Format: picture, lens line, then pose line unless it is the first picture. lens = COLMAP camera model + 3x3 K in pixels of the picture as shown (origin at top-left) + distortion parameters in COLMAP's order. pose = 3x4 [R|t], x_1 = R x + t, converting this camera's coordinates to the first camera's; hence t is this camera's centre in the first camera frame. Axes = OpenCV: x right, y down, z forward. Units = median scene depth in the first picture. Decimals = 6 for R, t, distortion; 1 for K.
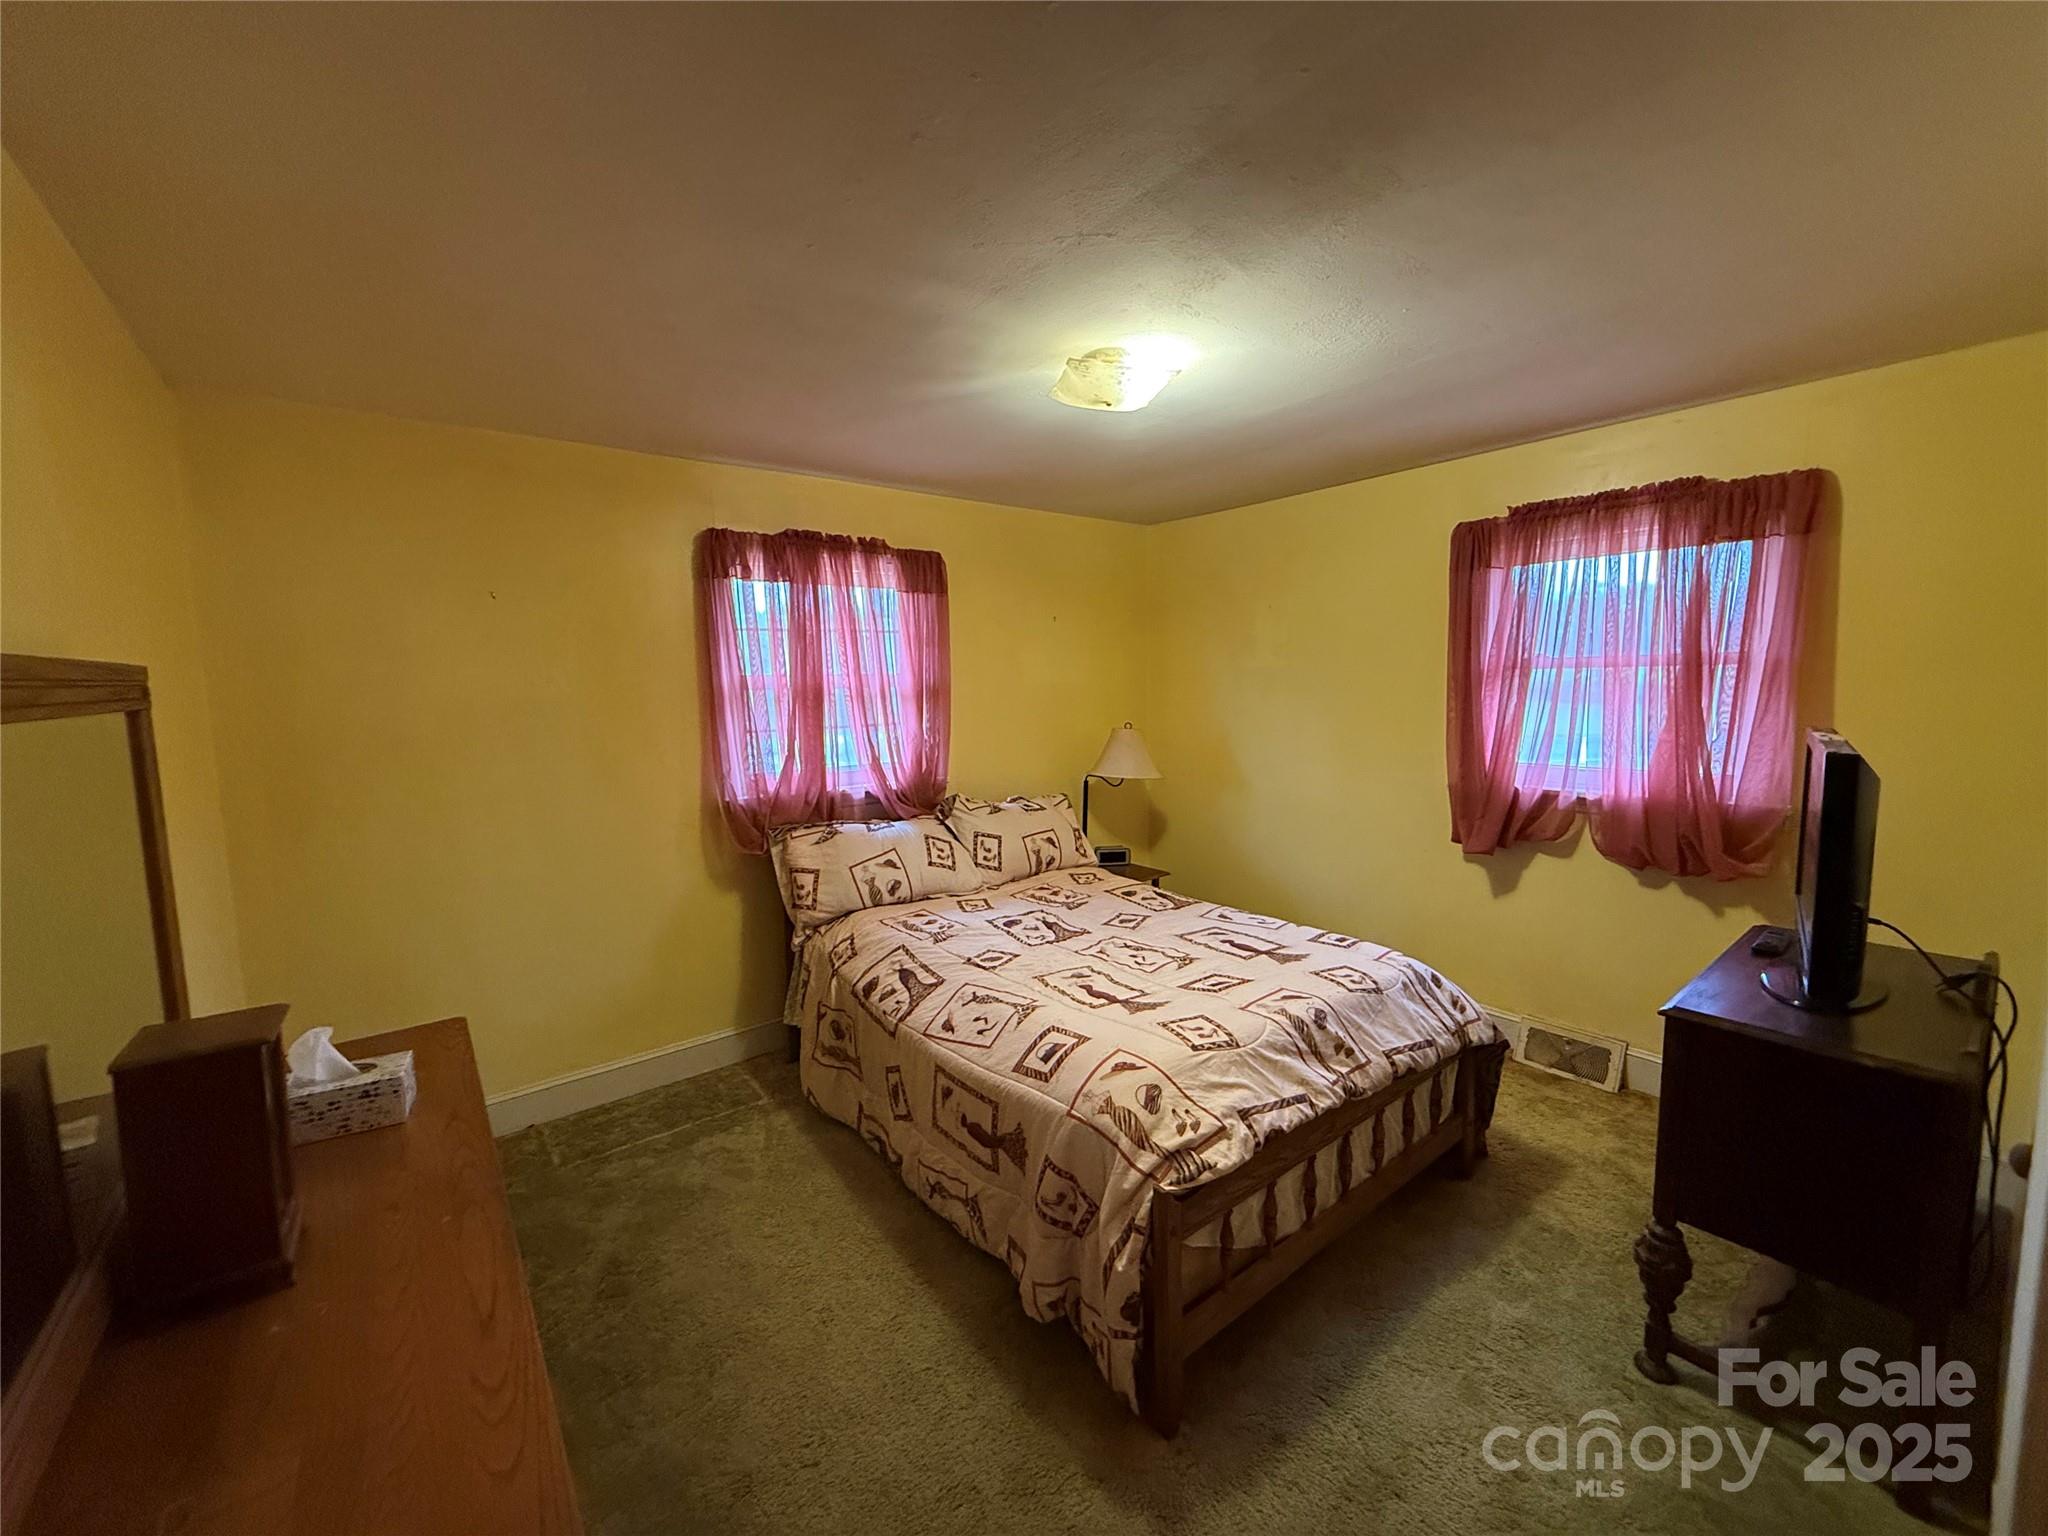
lens RADIAL K [[816.5, 0, 1017.4], [0, 816.5, 769.8], [0, 0, 1]] dist [0.000755, -0.000049]
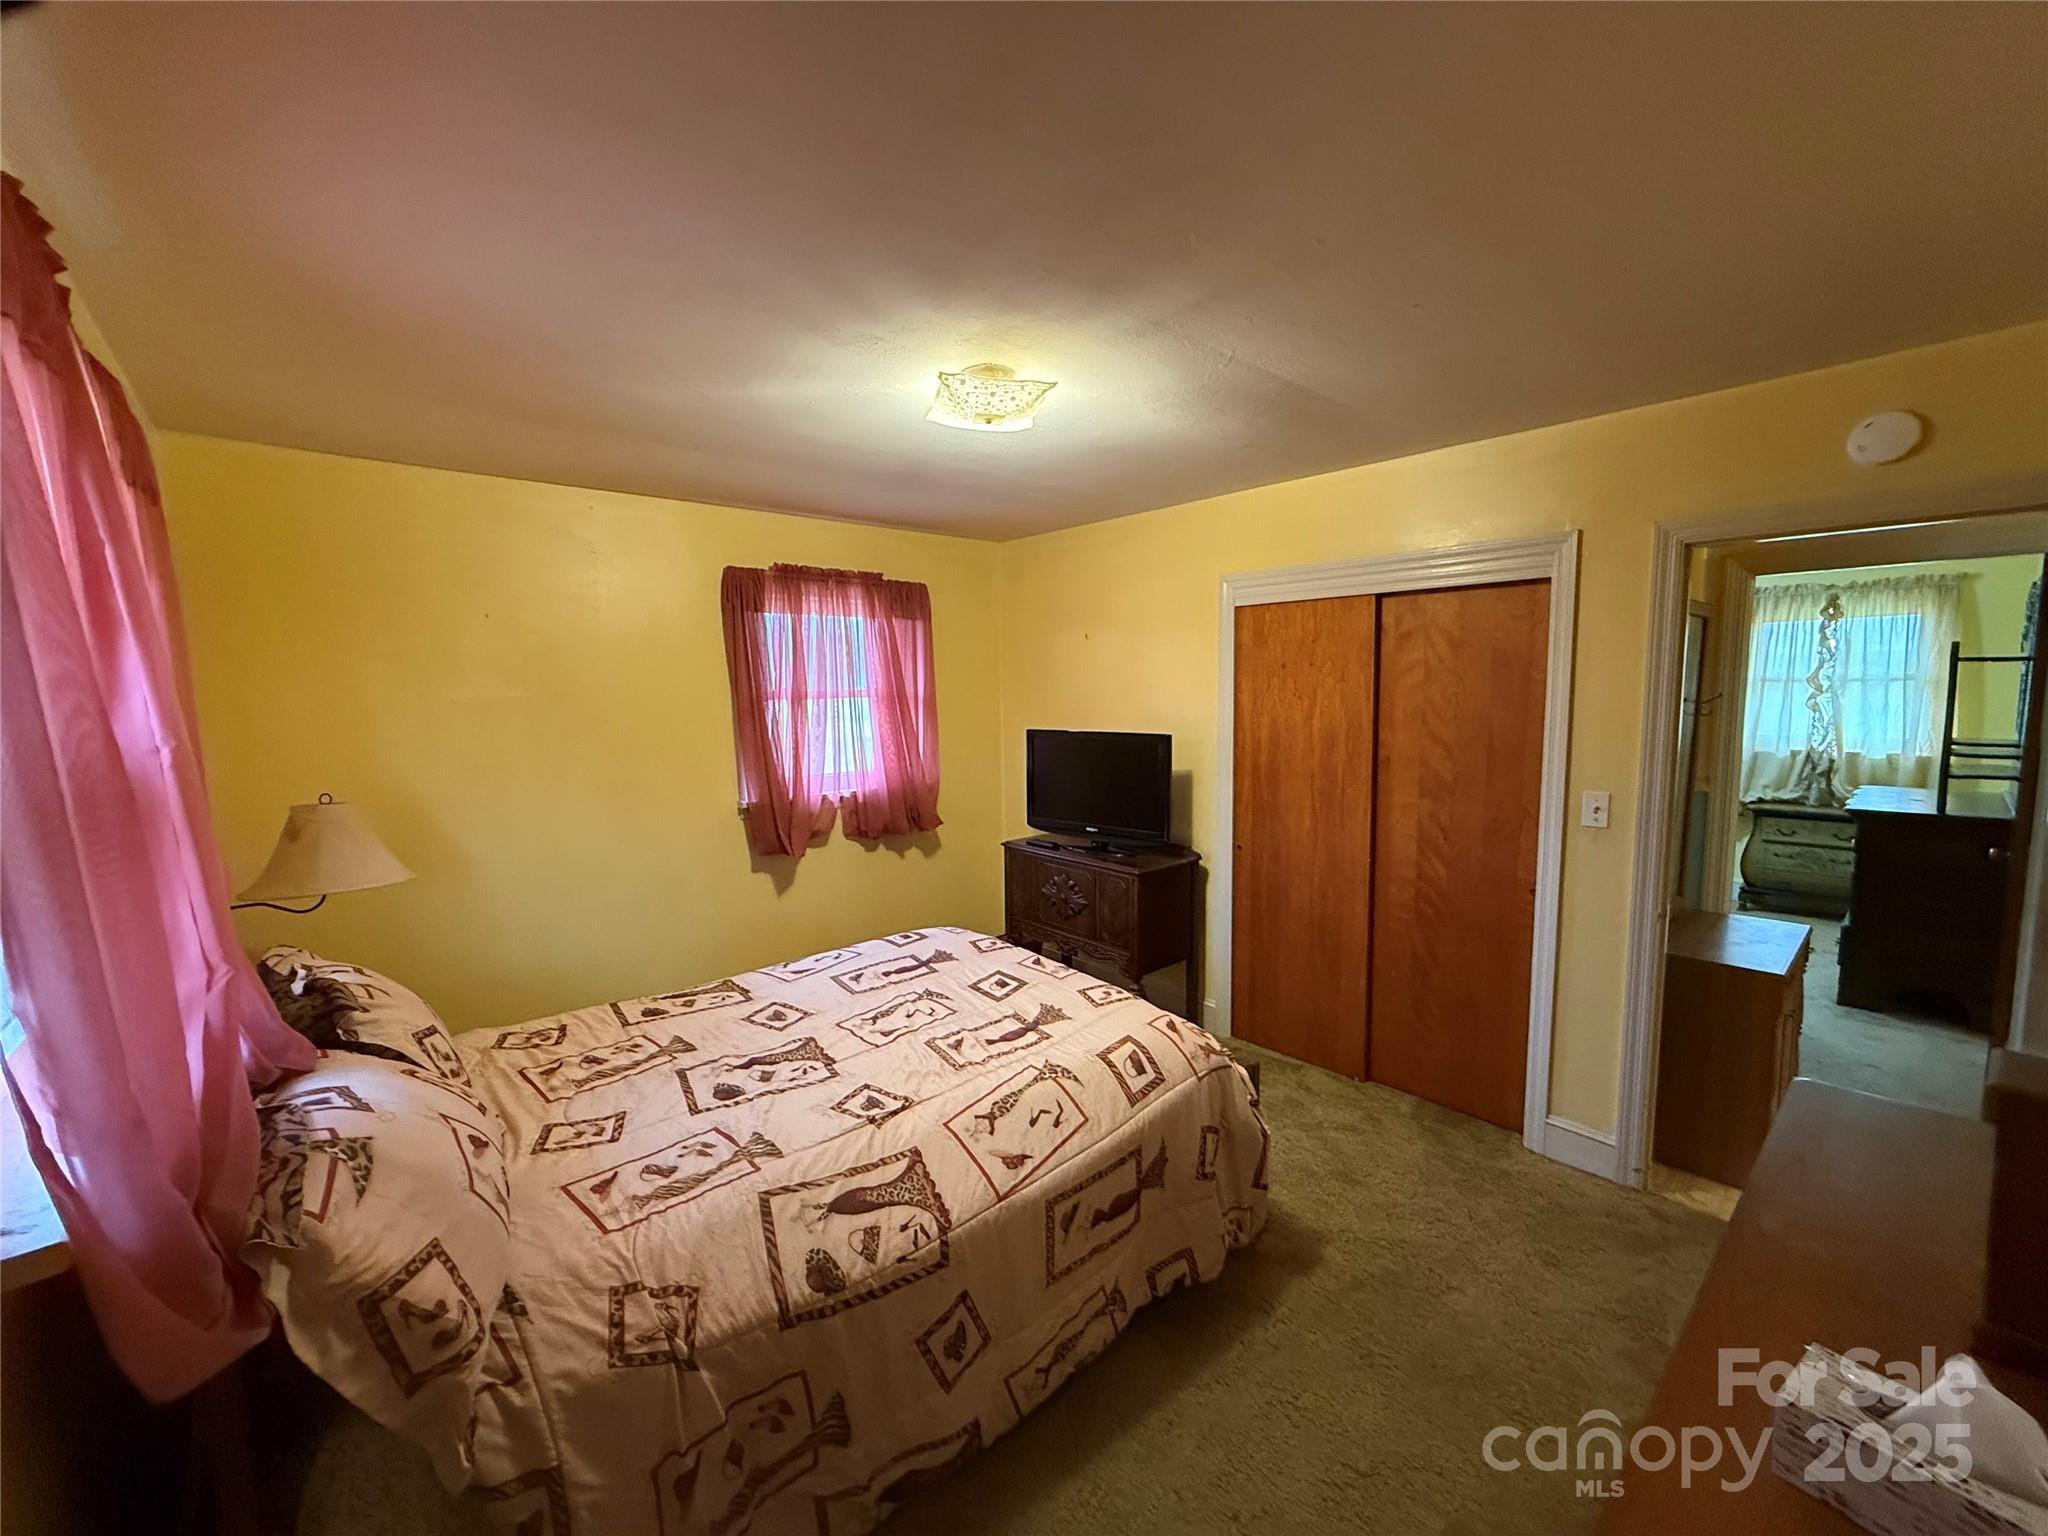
lens RADIAL K [[824.4, 0, 1024.0], [0, 824.4, 768.0], [0, 0, 1]] dist [-0.000409, -0.000274]
pose [[-0.069568, -0.079749, 0.994384, -0.710645], [0.123517, 0.988441, 0.087913, -0.099363], [-0.989901, 0.128940, -0.058913, 0.857007]]
